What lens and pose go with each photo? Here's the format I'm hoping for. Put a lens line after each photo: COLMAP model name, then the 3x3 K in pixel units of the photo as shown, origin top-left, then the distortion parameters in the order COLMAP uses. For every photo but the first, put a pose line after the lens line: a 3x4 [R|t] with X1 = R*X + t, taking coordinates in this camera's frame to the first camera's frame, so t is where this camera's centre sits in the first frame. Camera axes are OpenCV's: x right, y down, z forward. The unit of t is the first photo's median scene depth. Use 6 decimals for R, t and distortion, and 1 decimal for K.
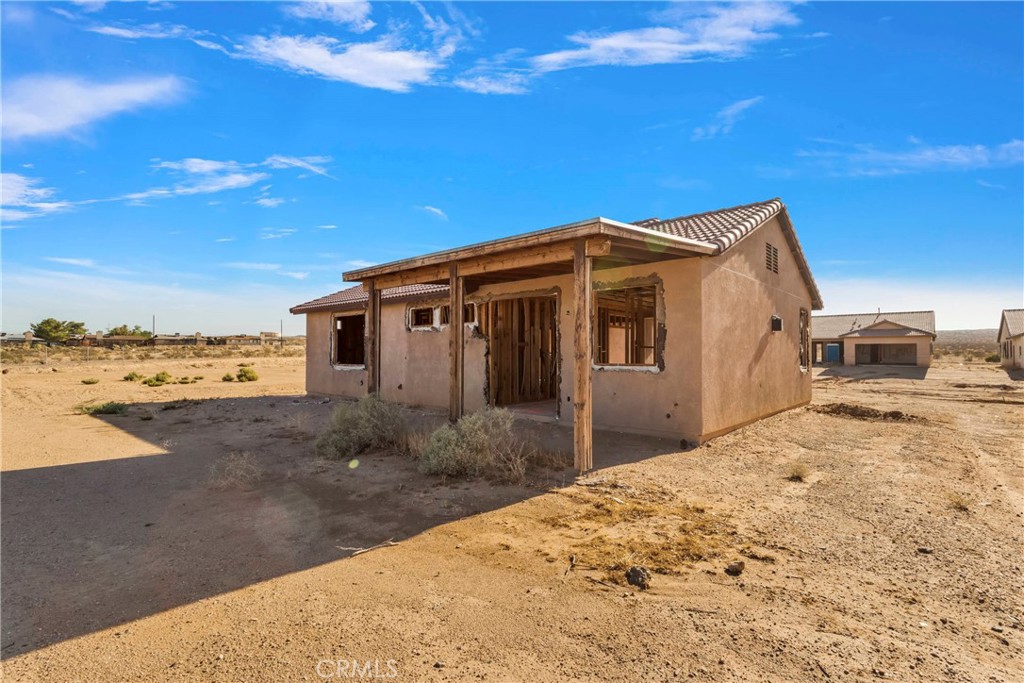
lens RADIAL K [[499.9, 0, 512.0], [0, 499.9, 341.5], [0, 0, 1]] dist [-0.000012, -0.000112]
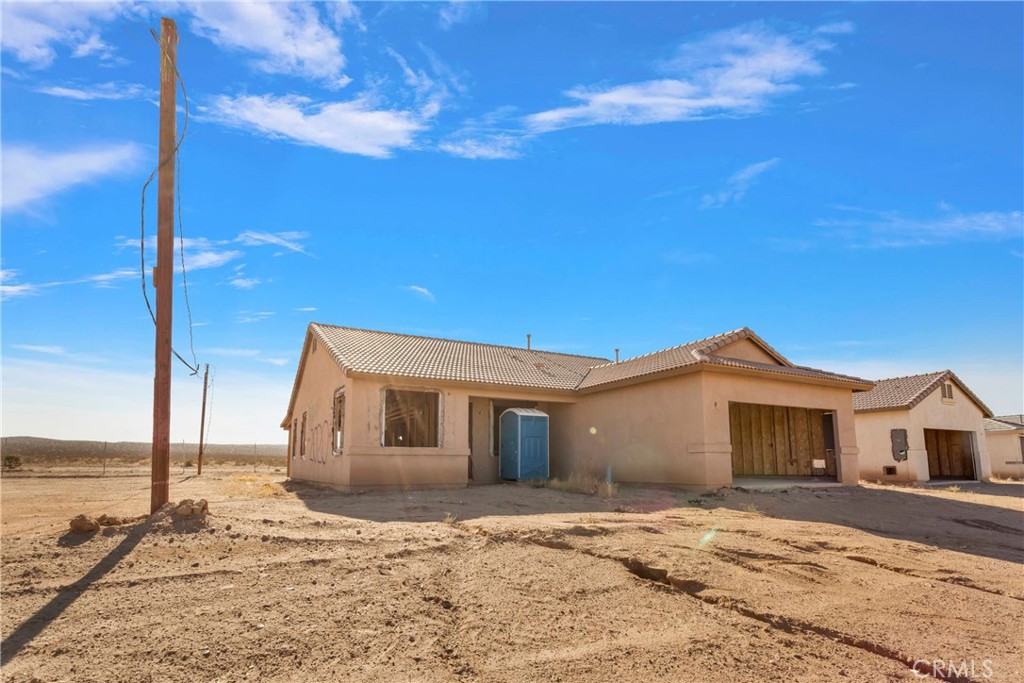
lens RADIAL K [[499.9, 0, 512.0], [0, 499.9, 341.5], [0, 0, 1]] dist [-0.000012, -0.000112]
pose [[0.999870, -0.005560, 0.015151, 0.000675], [0.008089, 0.985001, -0.172361, -0.010243], [-0.013965, 0.172461, 0.984917, 0.166719]]
